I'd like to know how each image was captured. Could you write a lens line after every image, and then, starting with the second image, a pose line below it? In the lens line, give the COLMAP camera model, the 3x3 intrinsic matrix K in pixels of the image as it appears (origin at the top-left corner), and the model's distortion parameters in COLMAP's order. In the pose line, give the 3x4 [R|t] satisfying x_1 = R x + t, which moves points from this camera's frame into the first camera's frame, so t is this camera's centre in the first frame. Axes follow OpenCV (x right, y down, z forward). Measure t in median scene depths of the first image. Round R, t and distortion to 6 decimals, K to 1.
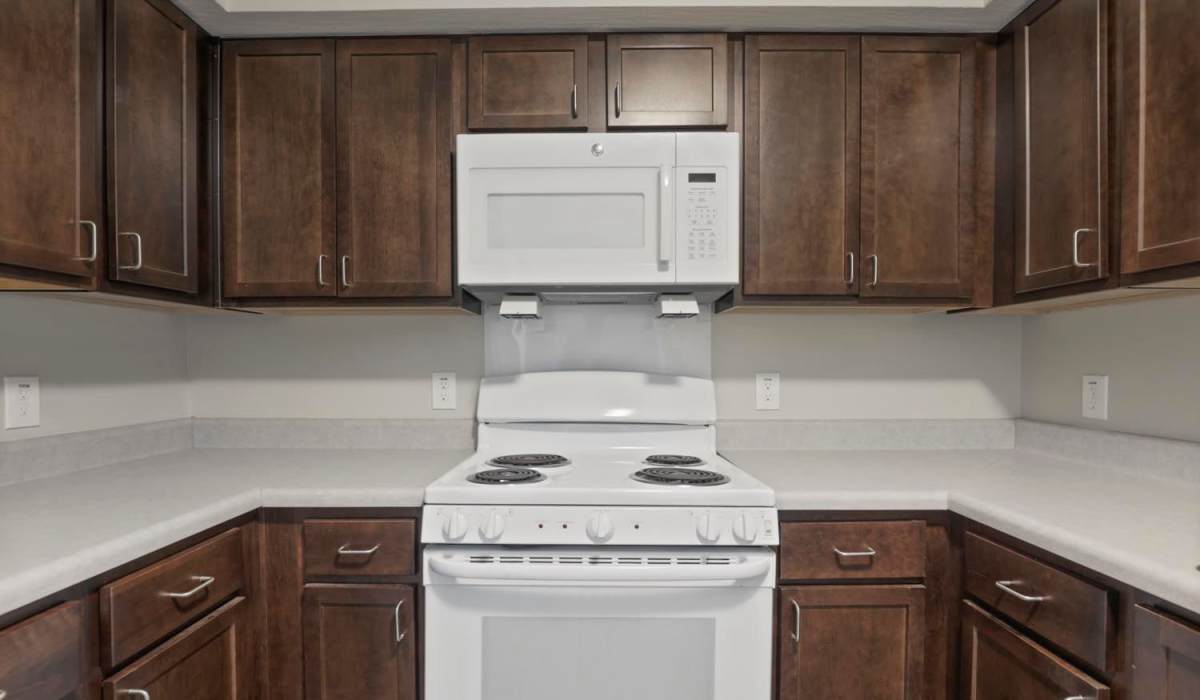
lens RADIAL K [[547.4, 0, 597.8], [0, 547.4, 379.7], [0, 0, 1]] dist [-0.032047, 0.000053]
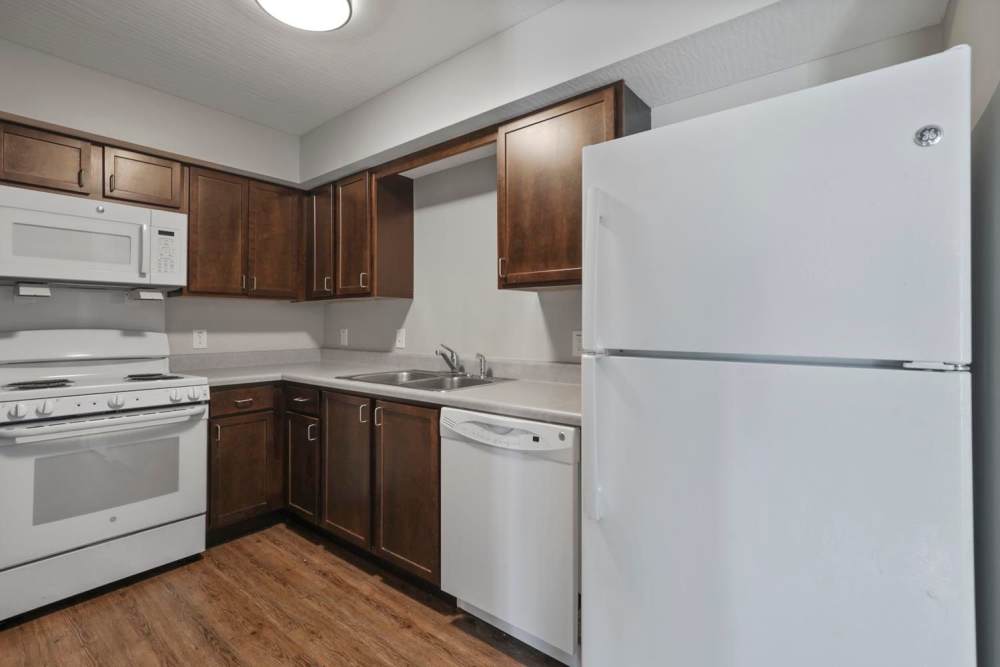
lens RADIAL K [[467.5, 0, 500.3], [0, 467.5, 318.9], [0, 0, 1]] dist [-0.002273, -0.000241]
pose [[0.622737, 0.008492, 0.782385, -0.386580], [0.020731, 0.999411, -0.027348, 0.021850], [-0.782156, 0.033250, 0.622194, -1.035028]]
